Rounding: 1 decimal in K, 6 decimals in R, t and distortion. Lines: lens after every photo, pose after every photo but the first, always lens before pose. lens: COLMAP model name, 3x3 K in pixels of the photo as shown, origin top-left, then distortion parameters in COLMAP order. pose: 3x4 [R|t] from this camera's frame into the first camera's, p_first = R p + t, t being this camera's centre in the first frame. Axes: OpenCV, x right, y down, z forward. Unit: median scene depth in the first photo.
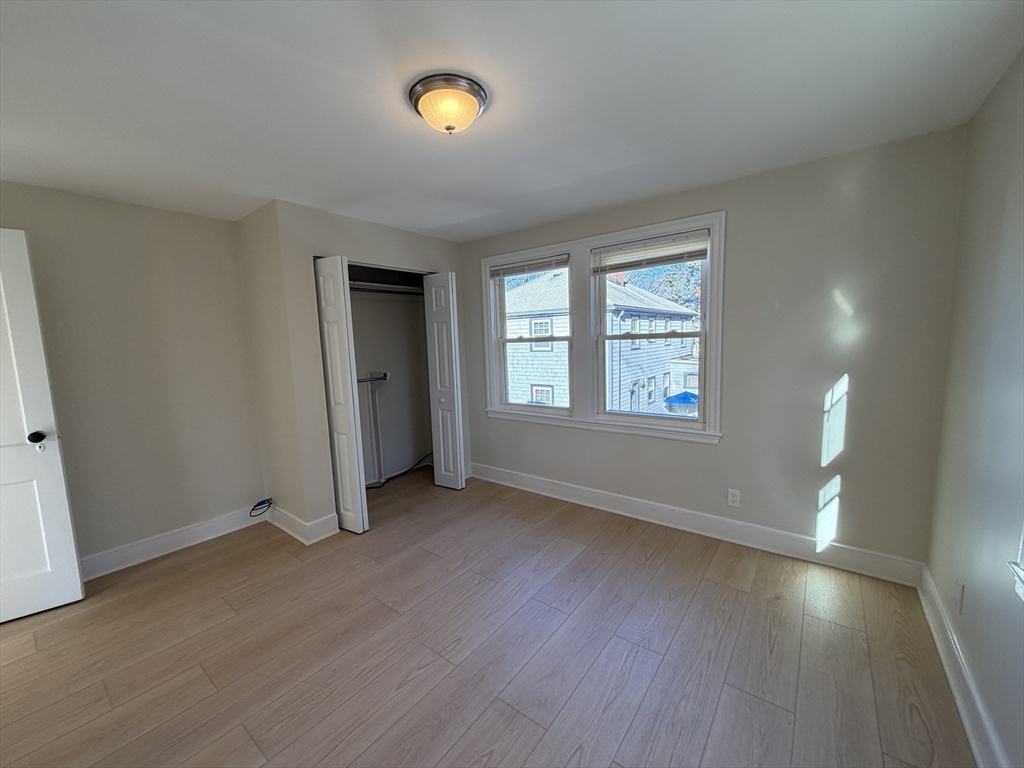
lens RADIAL K [[406.5, 0, 515.2], [0, 406.5, 390.2], [0, 0, 1]] dist [-0.002690, 0.000365]
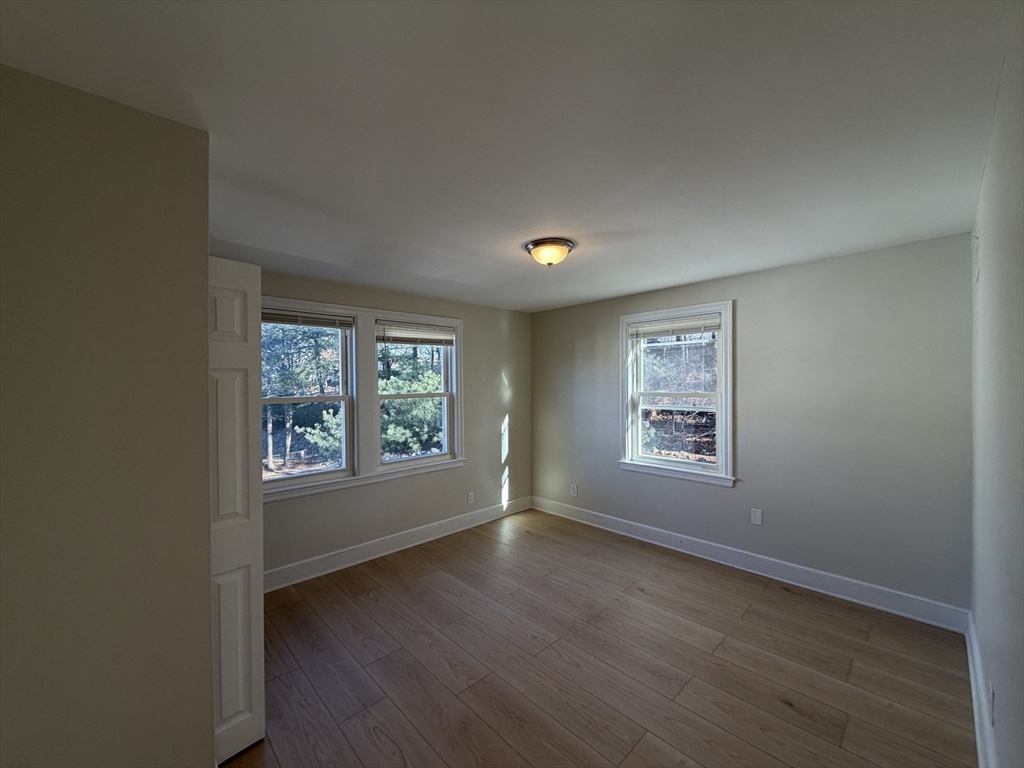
lens RADIAL K [[406.5, 0, 510.8], [0, 406.5, 389.6], [0, 0, 1]] dist [-0.002690, 0.000365]
pose [[0.146920, 0.022582, 0.988891, -1.099240], [0.137297, 0.989596, -0.042997, -0.065248], [-0.979573, 0.142089, 0.142291, 0.625268]]
